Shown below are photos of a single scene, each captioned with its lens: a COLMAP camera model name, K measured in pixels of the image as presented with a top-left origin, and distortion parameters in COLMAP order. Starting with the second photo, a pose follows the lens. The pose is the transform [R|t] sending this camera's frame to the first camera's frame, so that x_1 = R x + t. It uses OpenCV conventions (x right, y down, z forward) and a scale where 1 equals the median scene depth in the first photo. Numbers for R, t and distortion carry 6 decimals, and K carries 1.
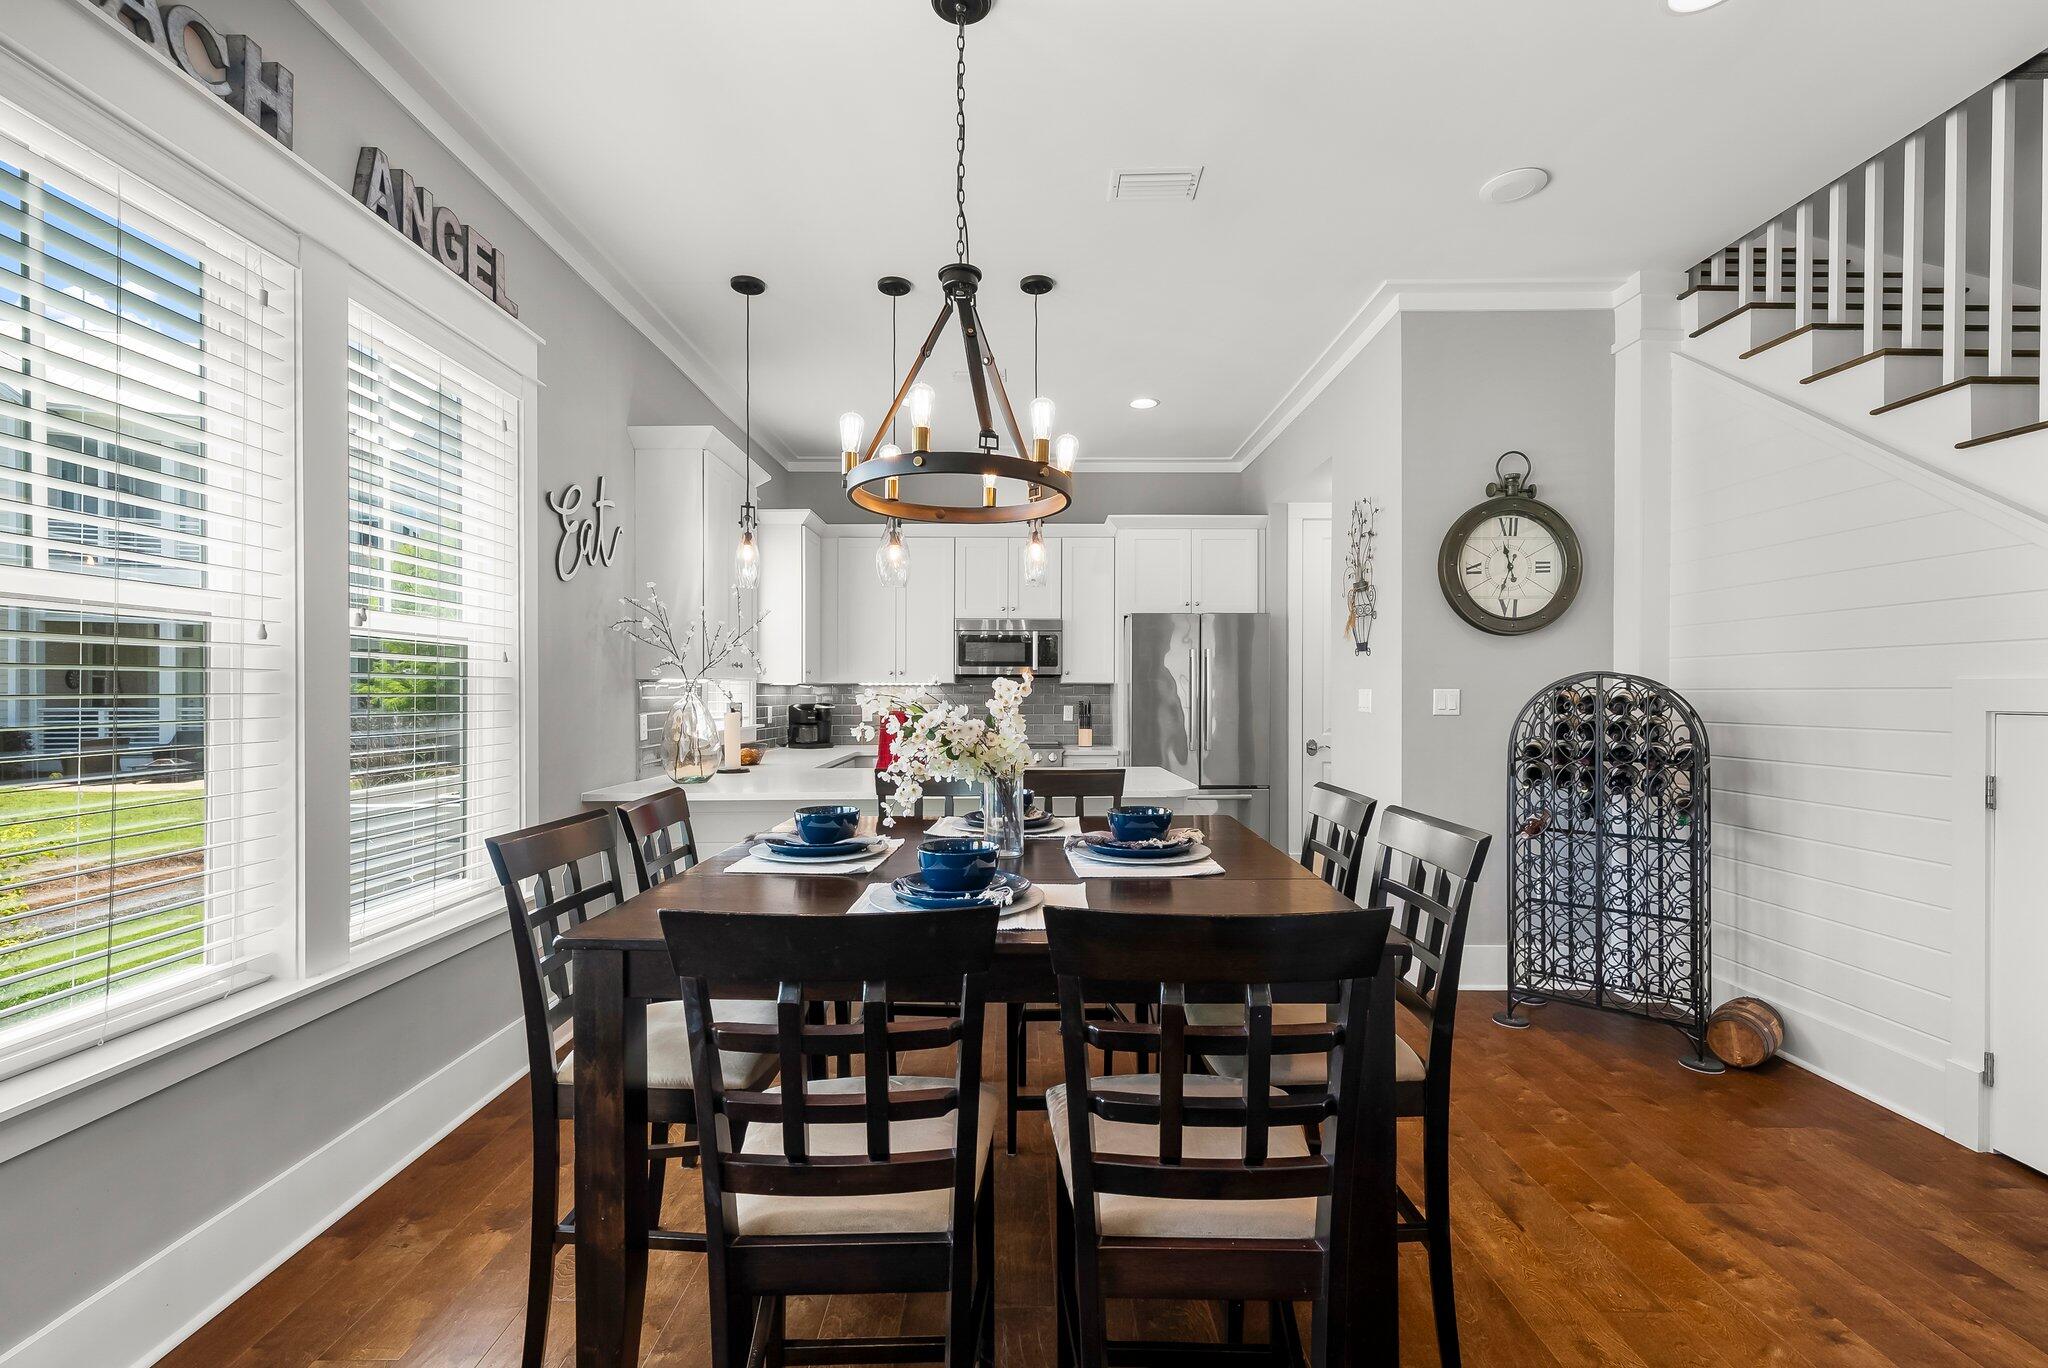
lens RADIAL K [[858.7, 0, 1021.7], [0, 858.7, 688.6], [0, 0, 1]] dist [0.003769, 0.000685]
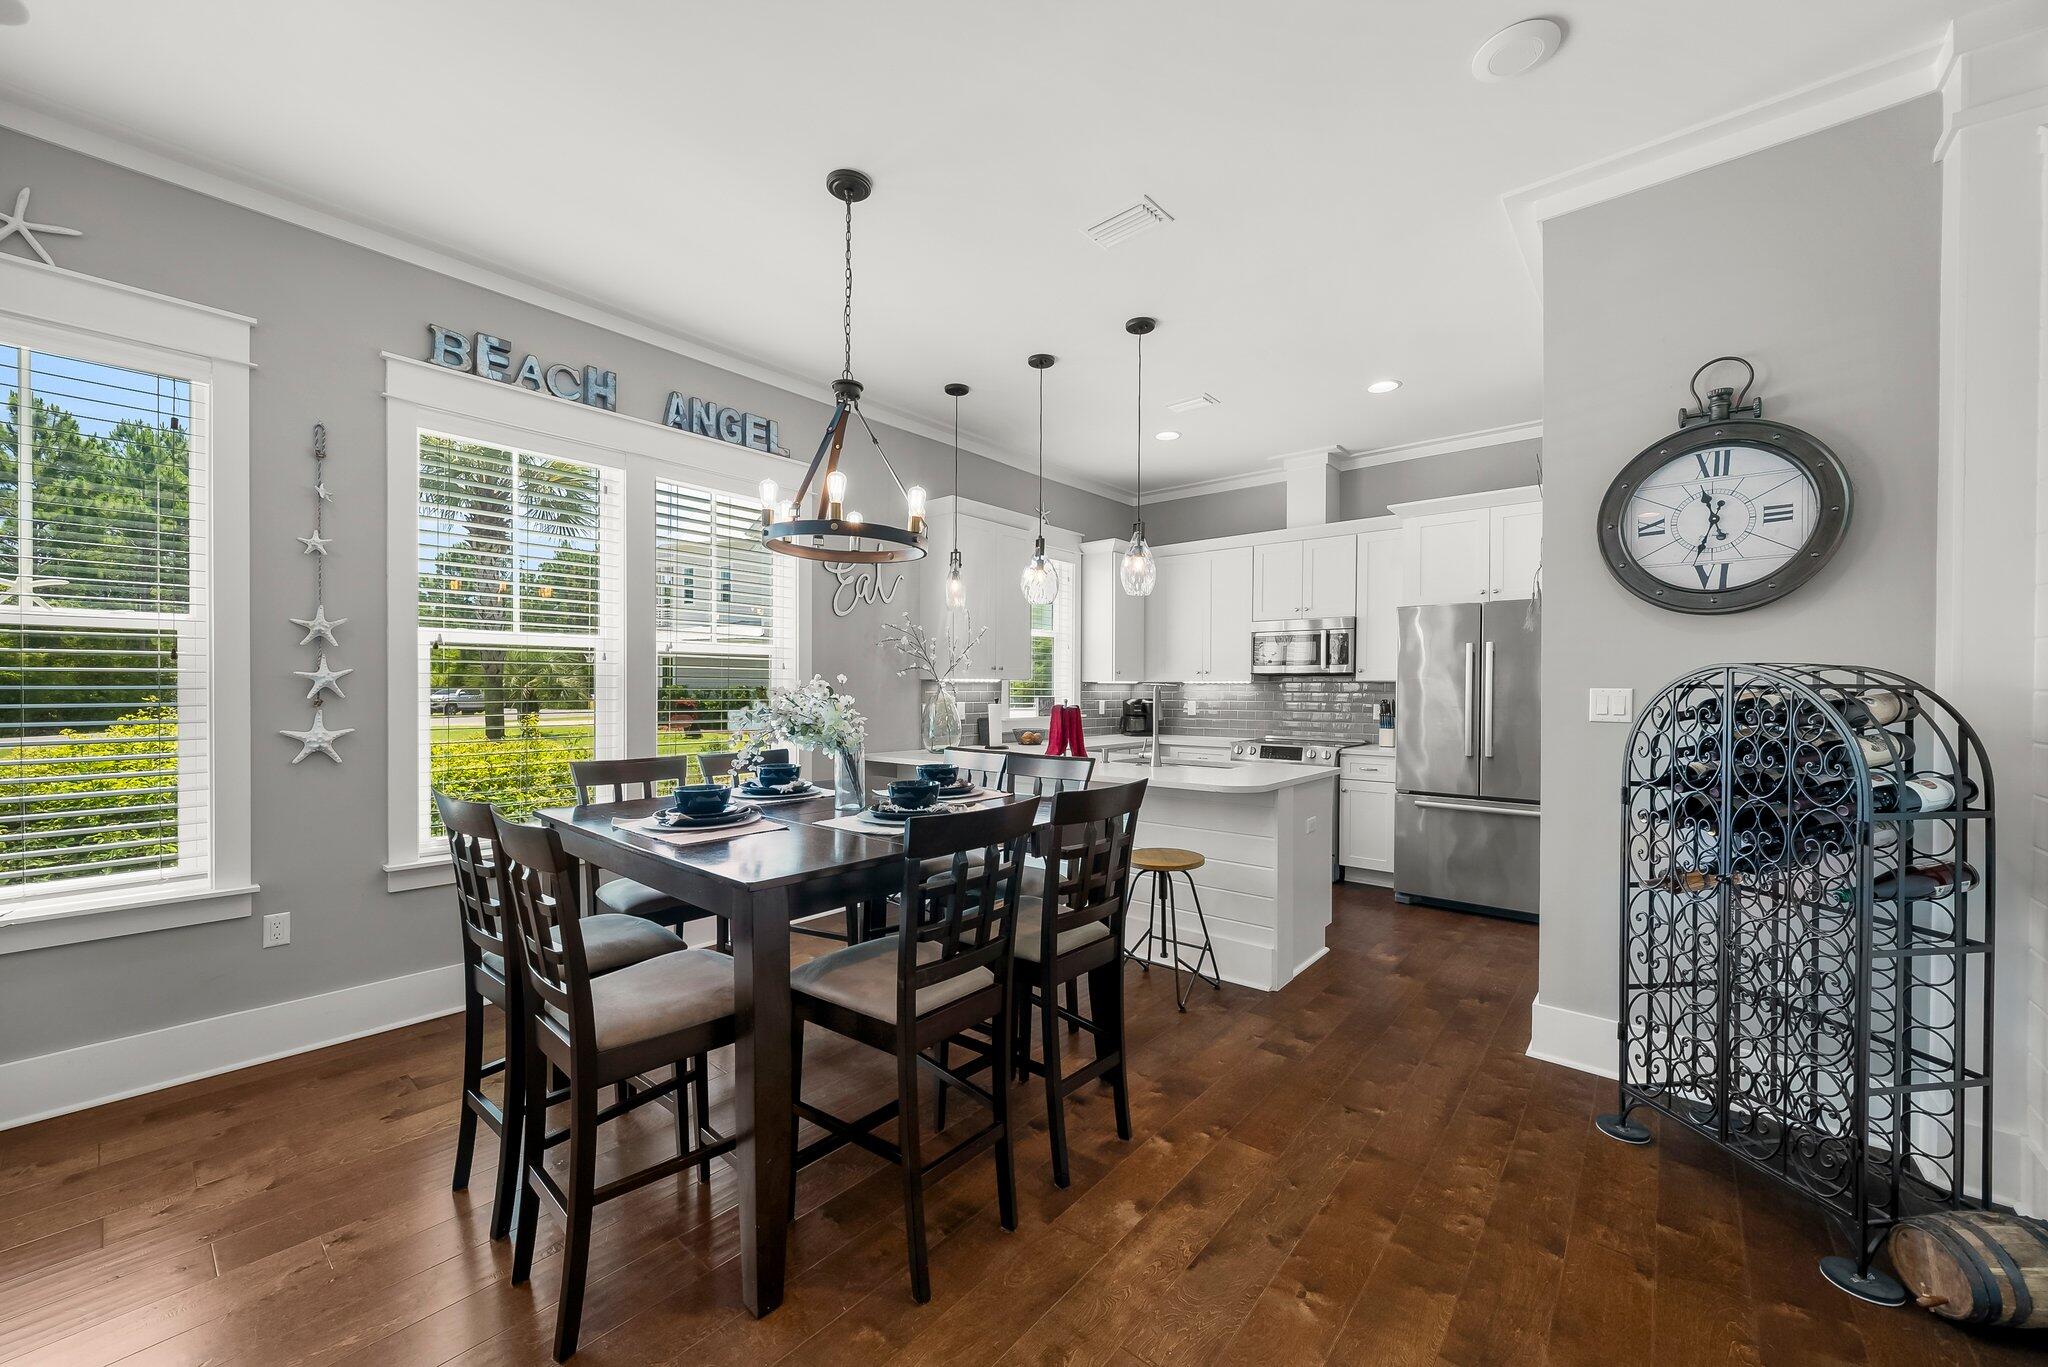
lens RADIAL K [[765.7, 0, 1023.7], [0, 765.7, 689.0], [0, 0, 1]] dist [-0.003128, 0.000069]
pose [[0.767697, 0.004665, -0.640796, 0.535465], [-0.002336, 0.999987, 0.004481, -0.001150], [0.640809, -0.001943, 0.767698, 0.138063]]
